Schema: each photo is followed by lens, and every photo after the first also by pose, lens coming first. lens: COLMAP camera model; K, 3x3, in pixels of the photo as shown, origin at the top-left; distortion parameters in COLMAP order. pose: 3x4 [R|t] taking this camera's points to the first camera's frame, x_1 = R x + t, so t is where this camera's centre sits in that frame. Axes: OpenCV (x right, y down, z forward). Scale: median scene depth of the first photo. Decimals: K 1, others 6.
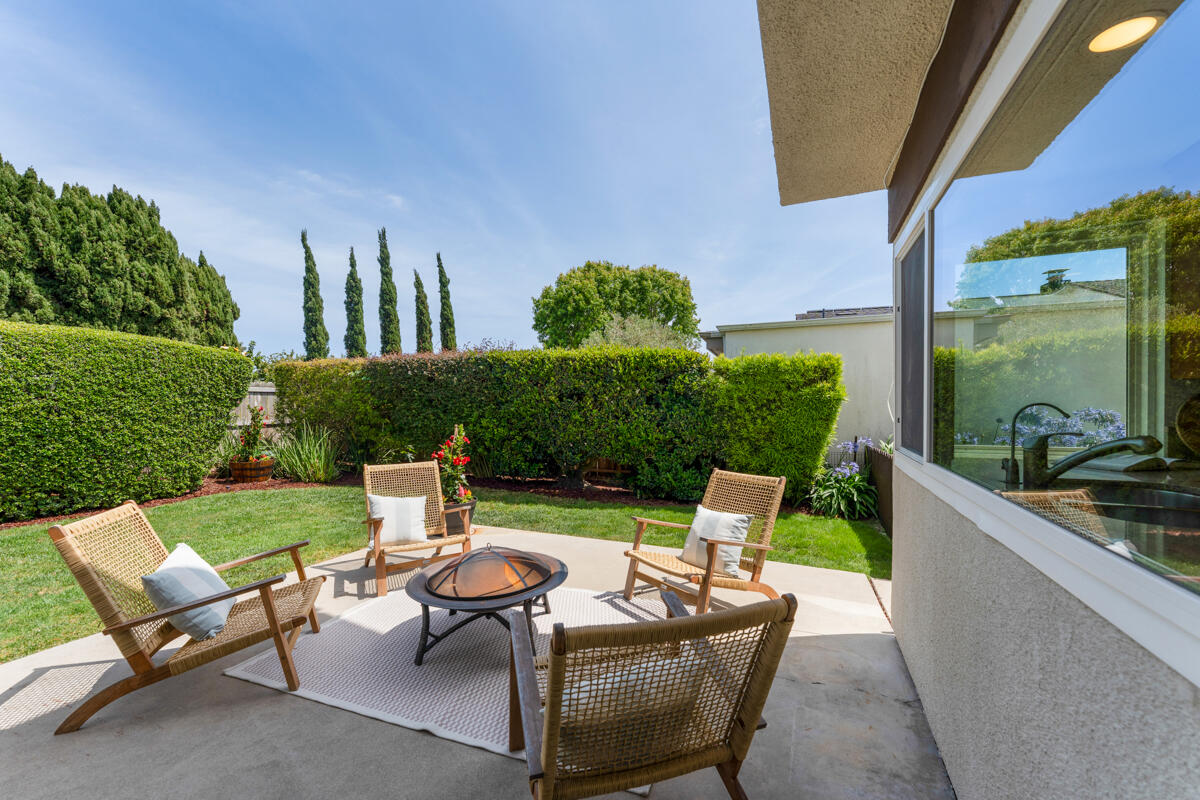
lens RADIAL K [[483.5, 0, 599.9], [0, 483.5, 411.2], [0, 0, 1]] dist [0.001676, -0.001474]
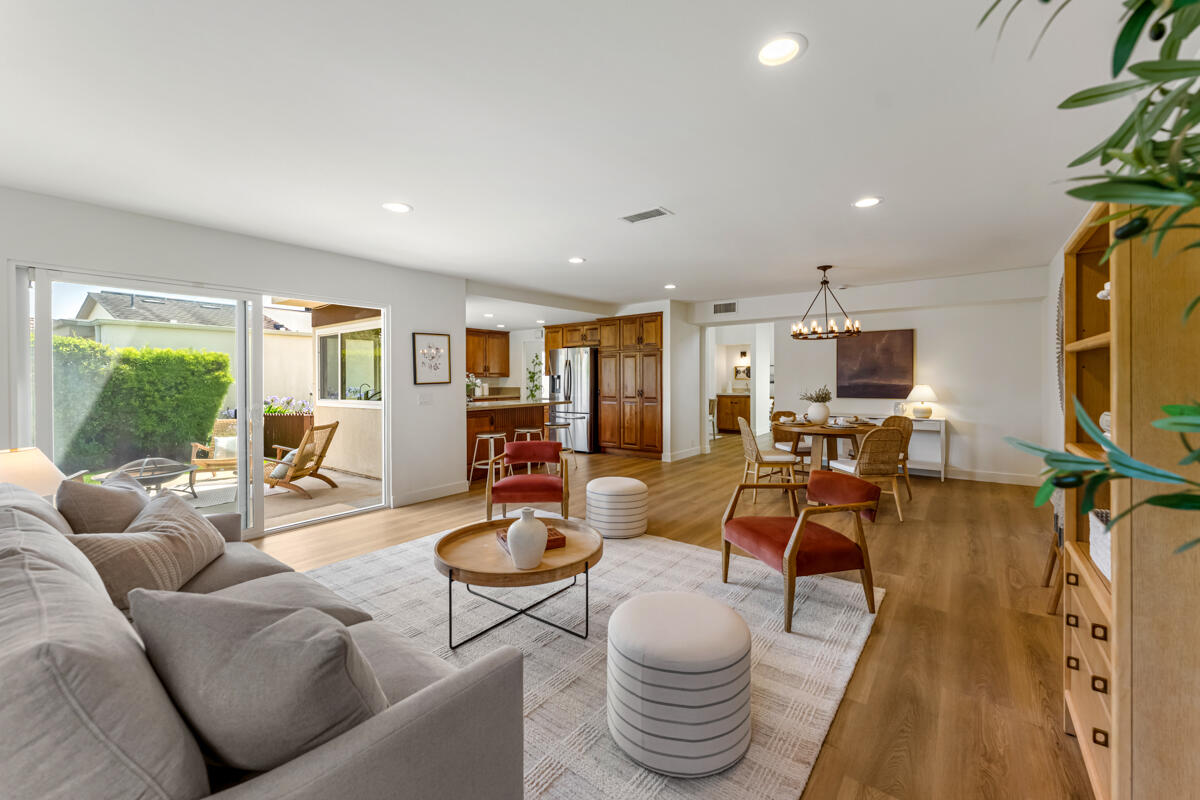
lens RADIAL K [[483.5, 0, 599.1], [0, 483.5, 380.6], [0, 0, 1]] dist [0.001676, -0.001474]
pose [[0.249633, 0.004822, 0.968329, -0.590705], [0.021375, 0.999717, -0.010488, 0.009056], [-0.968105, 0.023316, 0.249459, -0.450565]]
